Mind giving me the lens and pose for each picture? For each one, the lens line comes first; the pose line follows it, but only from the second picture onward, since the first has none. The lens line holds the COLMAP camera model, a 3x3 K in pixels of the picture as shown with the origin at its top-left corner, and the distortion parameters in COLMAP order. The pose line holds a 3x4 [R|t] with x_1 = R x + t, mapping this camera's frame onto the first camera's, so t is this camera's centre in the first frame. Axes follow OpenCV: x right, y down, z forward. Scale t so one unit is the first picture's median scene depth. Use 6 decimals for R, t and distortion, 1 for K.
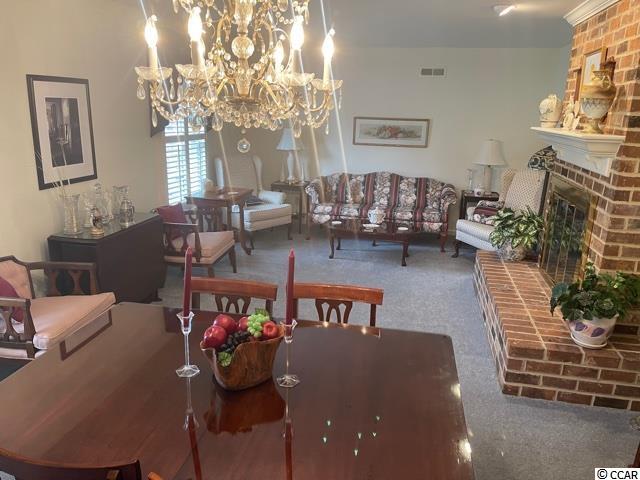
lens RADIAL K [[480.6, 0, 325.8], [0, 480.6, 240.7], [0, 0, 1]] dist [0.070322, -0.090050]
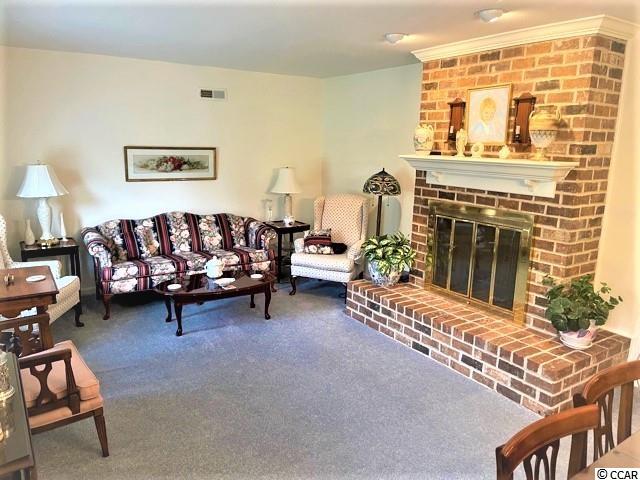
lens RADIAL K [[480.6, 0, 316.4], [0, 480.6, 243.5], [0, 0, 1]] dist [0.070322, -0.090050]
pose [[0.714634, -0.161869, 0.680513, -0.370060], [0.186431, 0.981743, 0.037742, -0.104494], [-0.674198, 0.099897, 0.731764, 0.334313]]
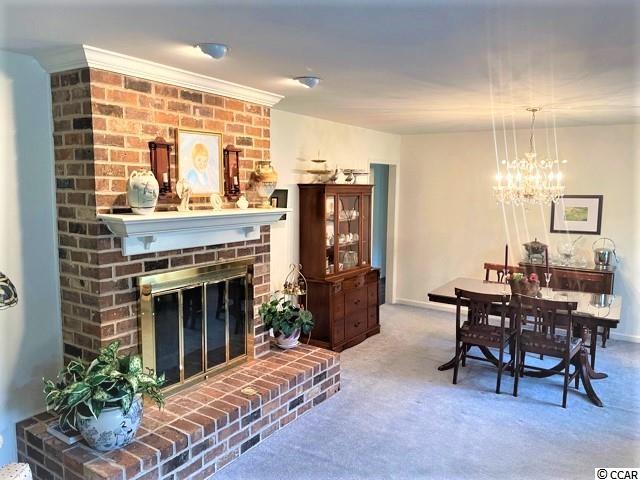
lens RADIAL K [[480.6, 0, 321.1], [0, 480.6, 244.8], [0, 0, 1]] dist [0.070322, -0.090050]
pose [[-0.922684, -0.089386, 0.375054, -0.041060], [0.062406, 0.925305, 0.374053, -0.359887], [-0.380474, 0.368539, -0.848186, 1.241402]]
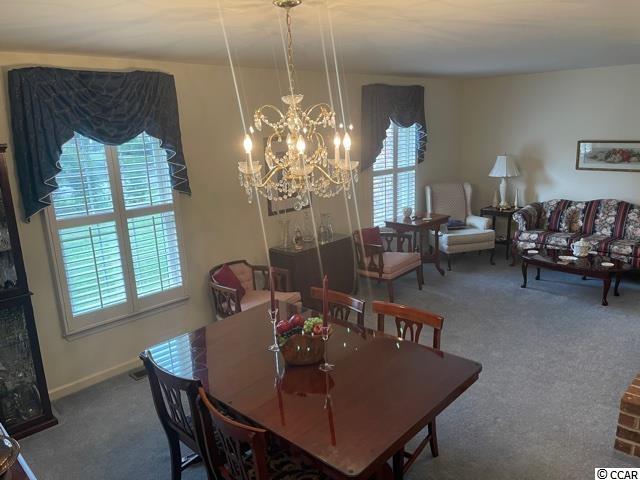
lens RADIAL K [[480.6, 0, 321.5], [0, 480.6, 239.0], [0, 0, 1]] dist [0.070322, -0.090050]
pose [[0.838405, 0.062231, -0.541484, 0.224904], [-0.078529, 0.996887, -0.007022, -0.026545], [0.539362, 0.048409, 0.840682, -0.079456]]
